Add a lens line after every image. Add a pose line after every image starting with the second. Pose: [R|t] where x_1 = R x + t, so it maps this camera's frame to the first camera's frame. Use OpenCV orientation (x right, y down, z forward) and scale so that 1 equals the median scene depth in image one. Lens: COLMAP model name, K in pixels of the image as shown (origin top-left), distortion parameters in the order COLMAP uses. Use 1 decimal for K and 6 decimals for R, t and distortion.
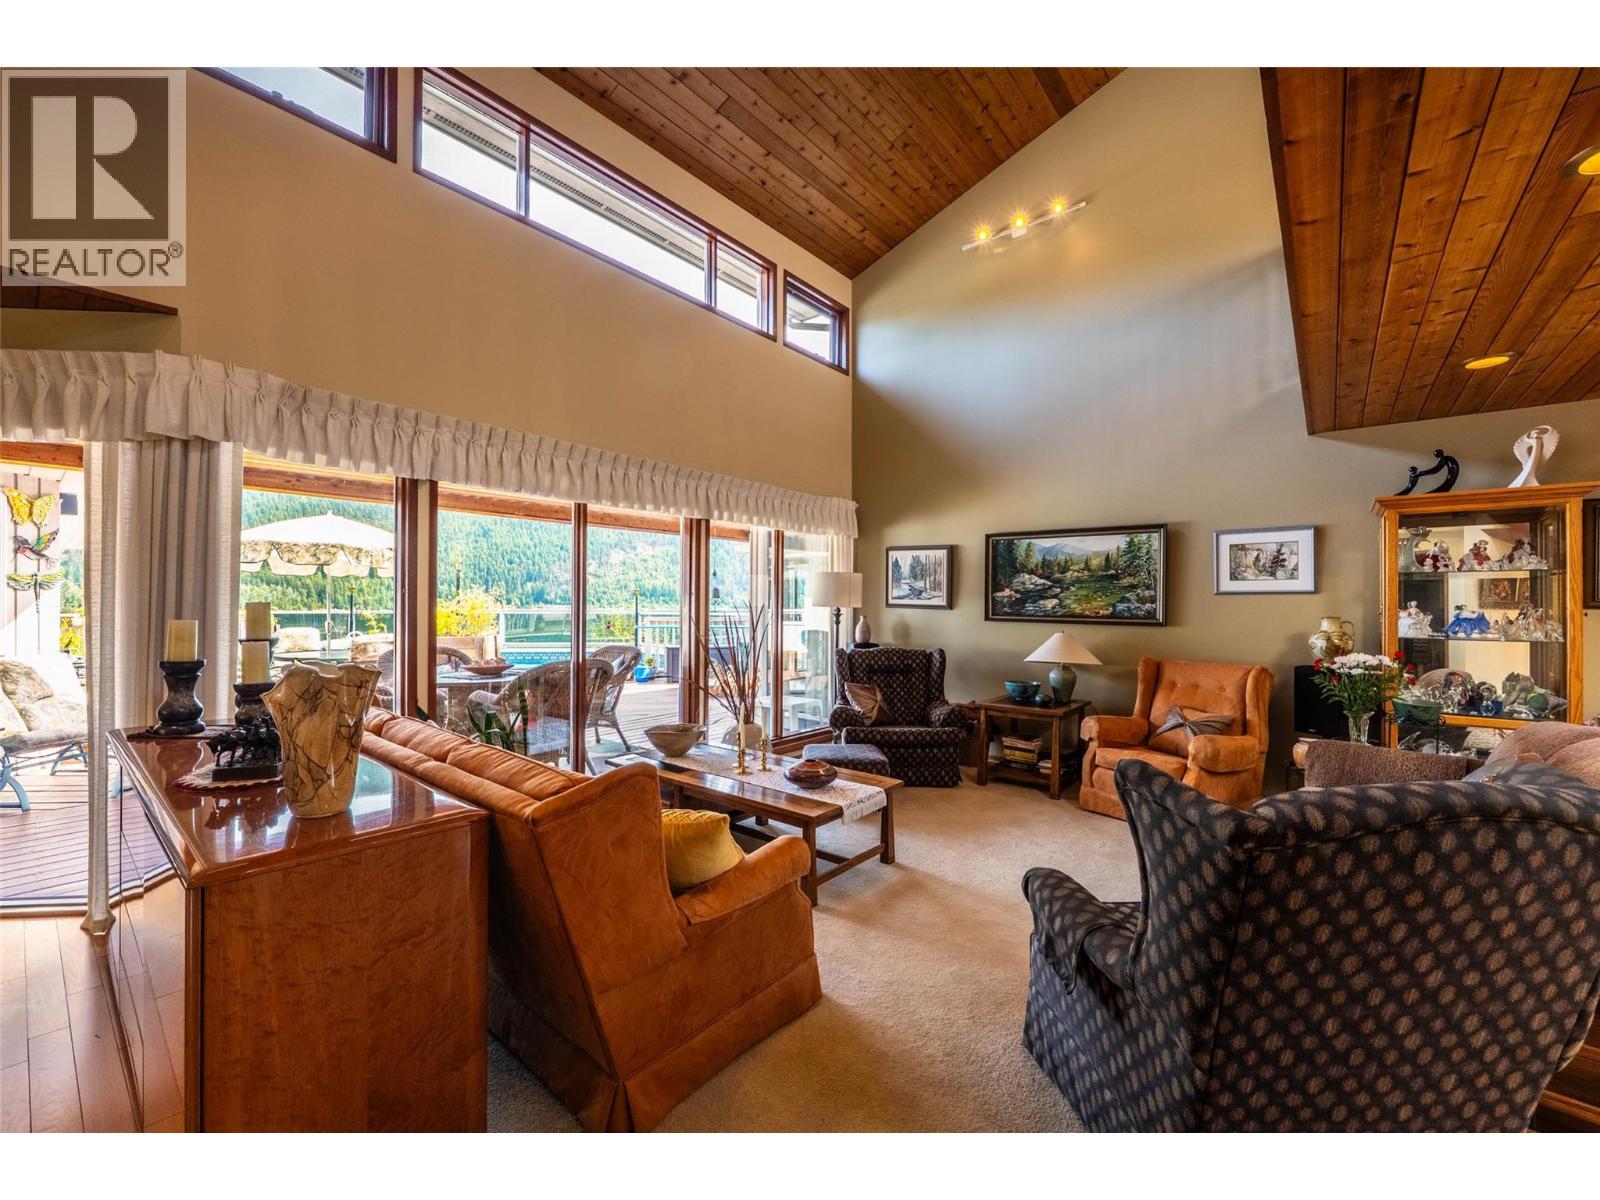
lens RADIAL K [[652.7, 0, 800.8], [0, 652.7, 600.8], [0, 0, 1]] dist [-0.010311, 0.000567]
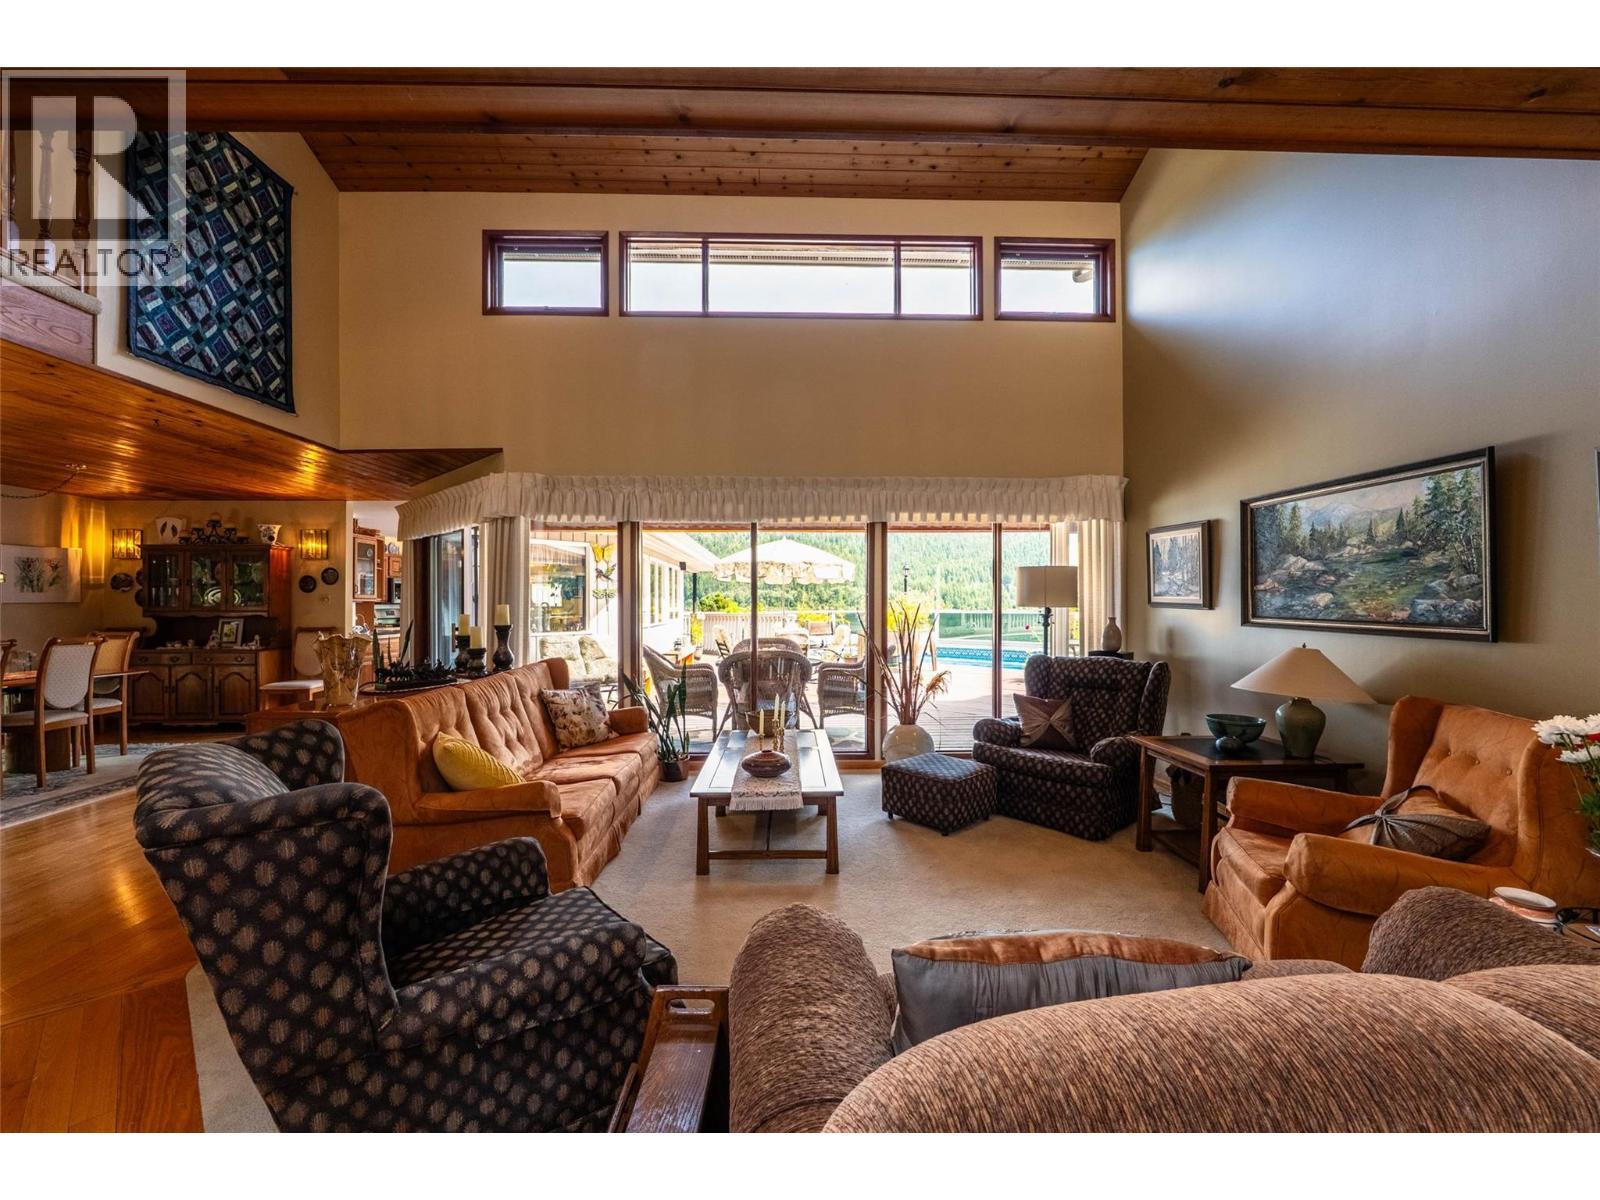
lens RADIAL K [[652.7, 0, 802.2], [0, 652.7, 600.6], [0, 0, 1]] dist [-0.010311, 0.000567]
pose [[0.656950, -0.009328, -0.753876, 0.606287], [0.009679, 0.999945, -0.003938, 0.002512], [0.753872, -0.004709, 0.657004, 0.246292]]
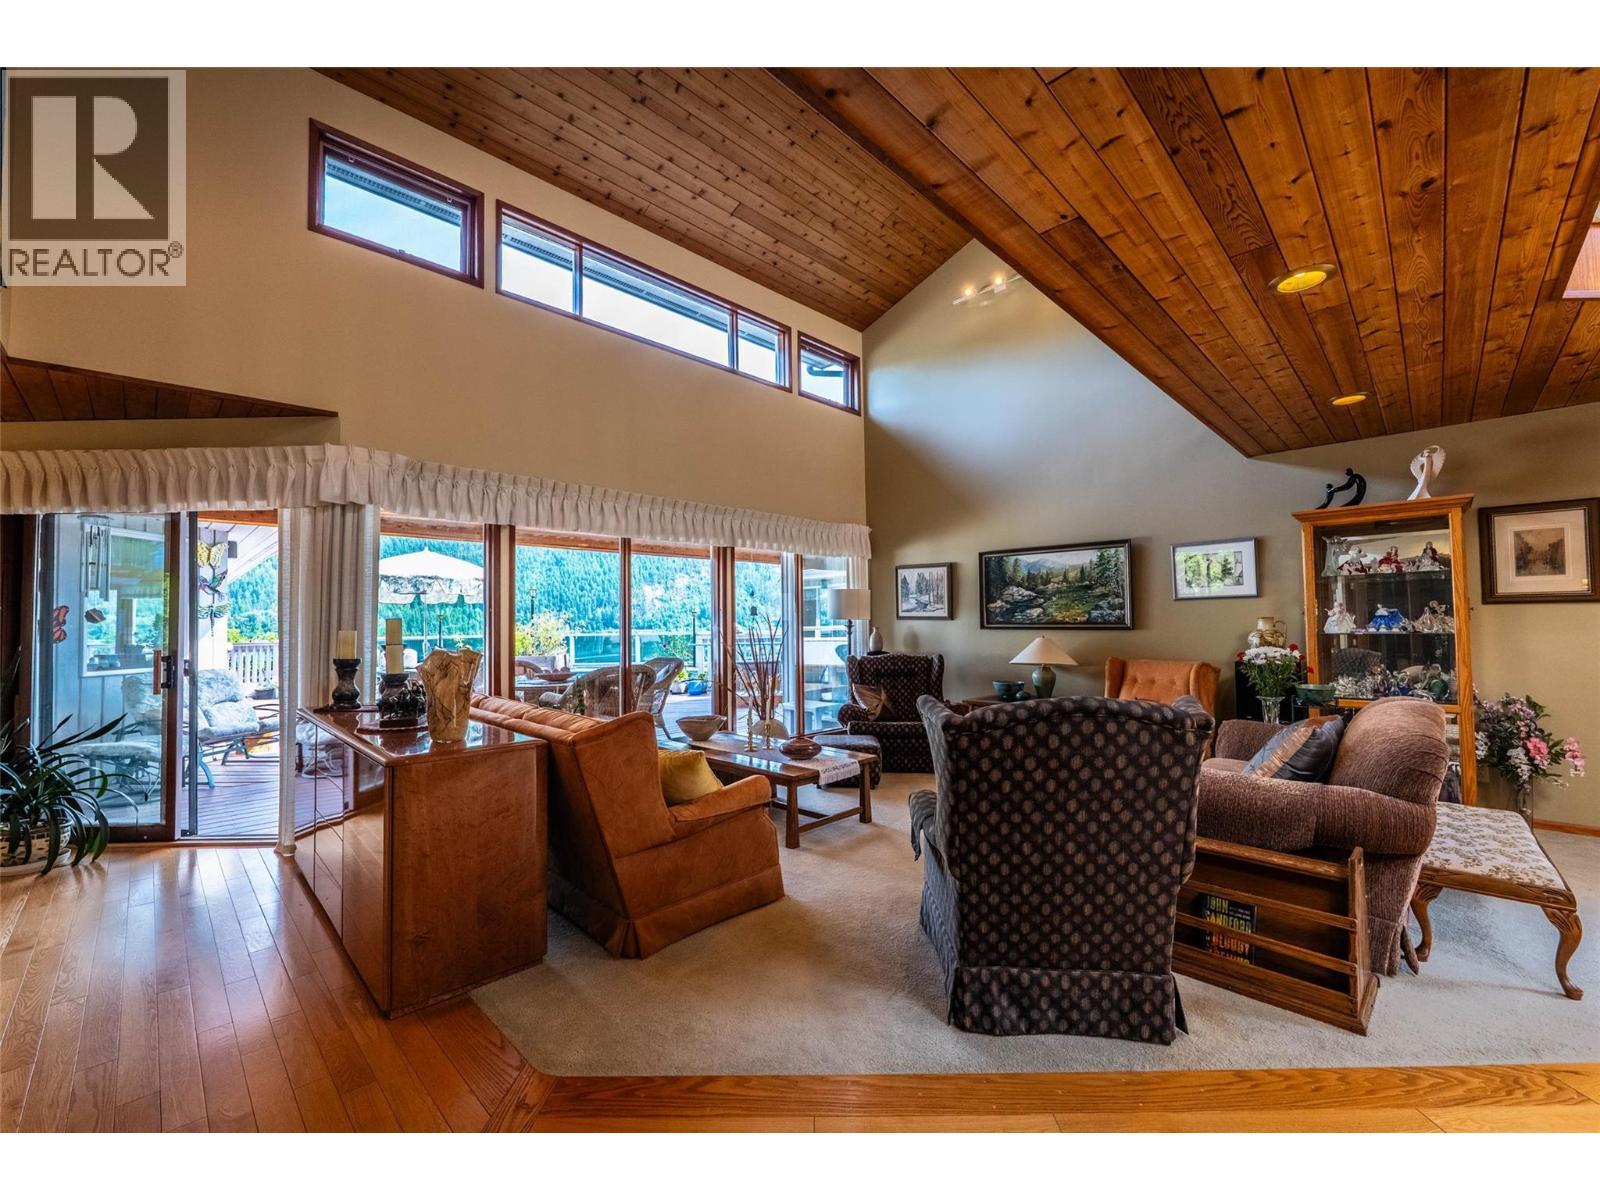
lens RADIAL K [[652.7, 0, 802.3], [0, 652.7, 600.9], [0, 0, 1]] dist [-0.010311, 0.000567]
pose [[0.995452, -0.022165, -0.092653, 0.100197], [0.019233, 0.999289, -0.032414, 0.015155], [0.093306, 0.030485, 0.995171, -0.182357]]
